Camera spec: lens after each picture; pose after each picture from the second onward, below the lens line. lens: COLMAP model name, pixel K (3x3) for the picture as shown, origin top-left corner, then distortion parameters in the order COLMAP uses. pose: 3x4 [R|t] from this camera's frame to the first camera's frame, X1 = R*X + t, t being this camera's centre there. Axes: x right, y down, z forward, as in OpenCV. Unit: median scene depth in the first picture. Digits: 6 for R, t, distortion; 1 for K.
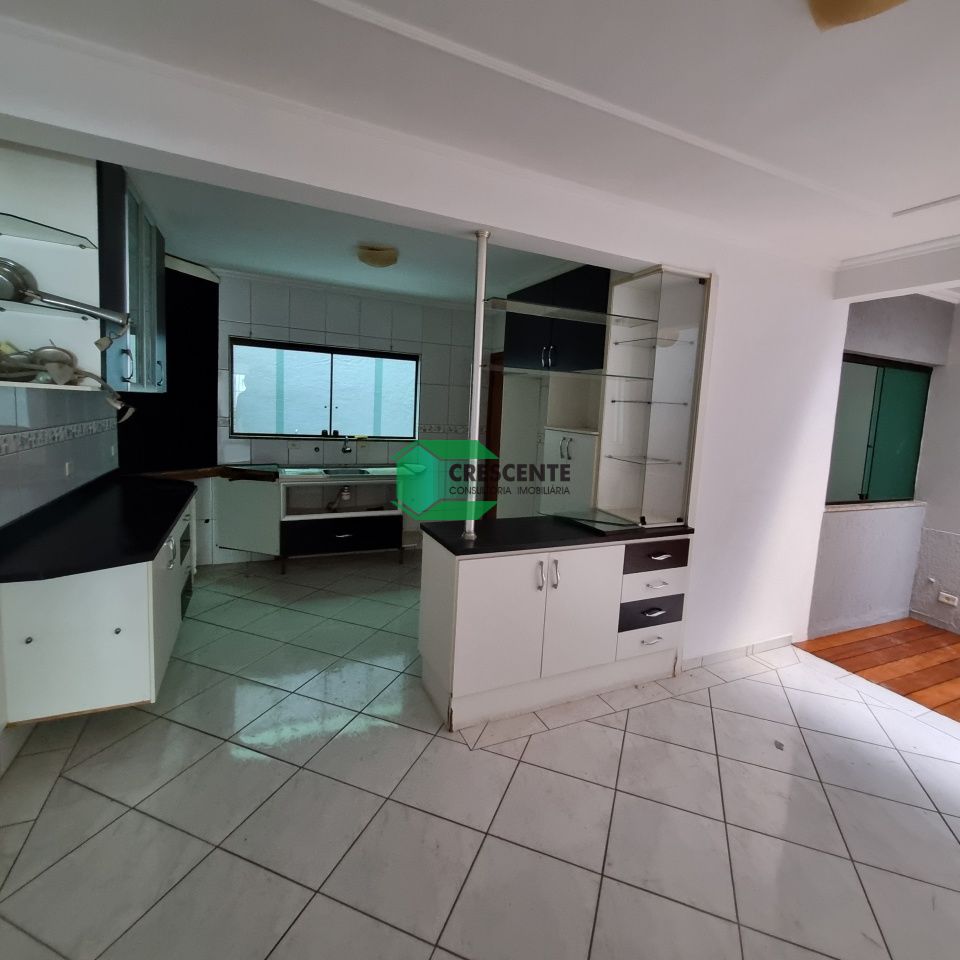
lens RADIAL K [[500.0, 0, 490.7], [0, 500.0, 461.6], [0, 0, 1]] dist [0.002361, -0.002879]
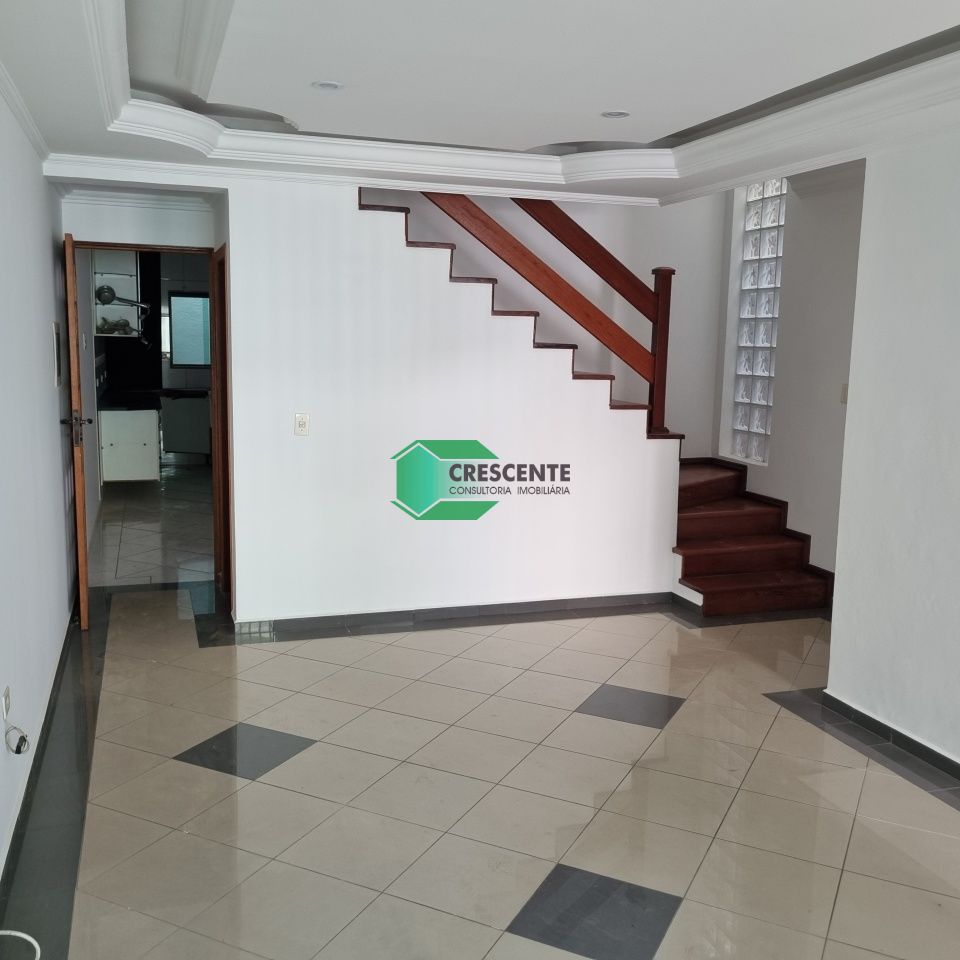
lens RADIAL K [[976.2, 0, 474.9], [0, 976.2, 485.0], [0, 0, 1]] dist [0.049131, -0.029414]
pose [[0.992751, -0.010989, -0.119685, 0.594452], [0.015574, 0.999177, 0.037442, 0.181133], [0.119175, -0.039035, 0.992106, -1.517271]]
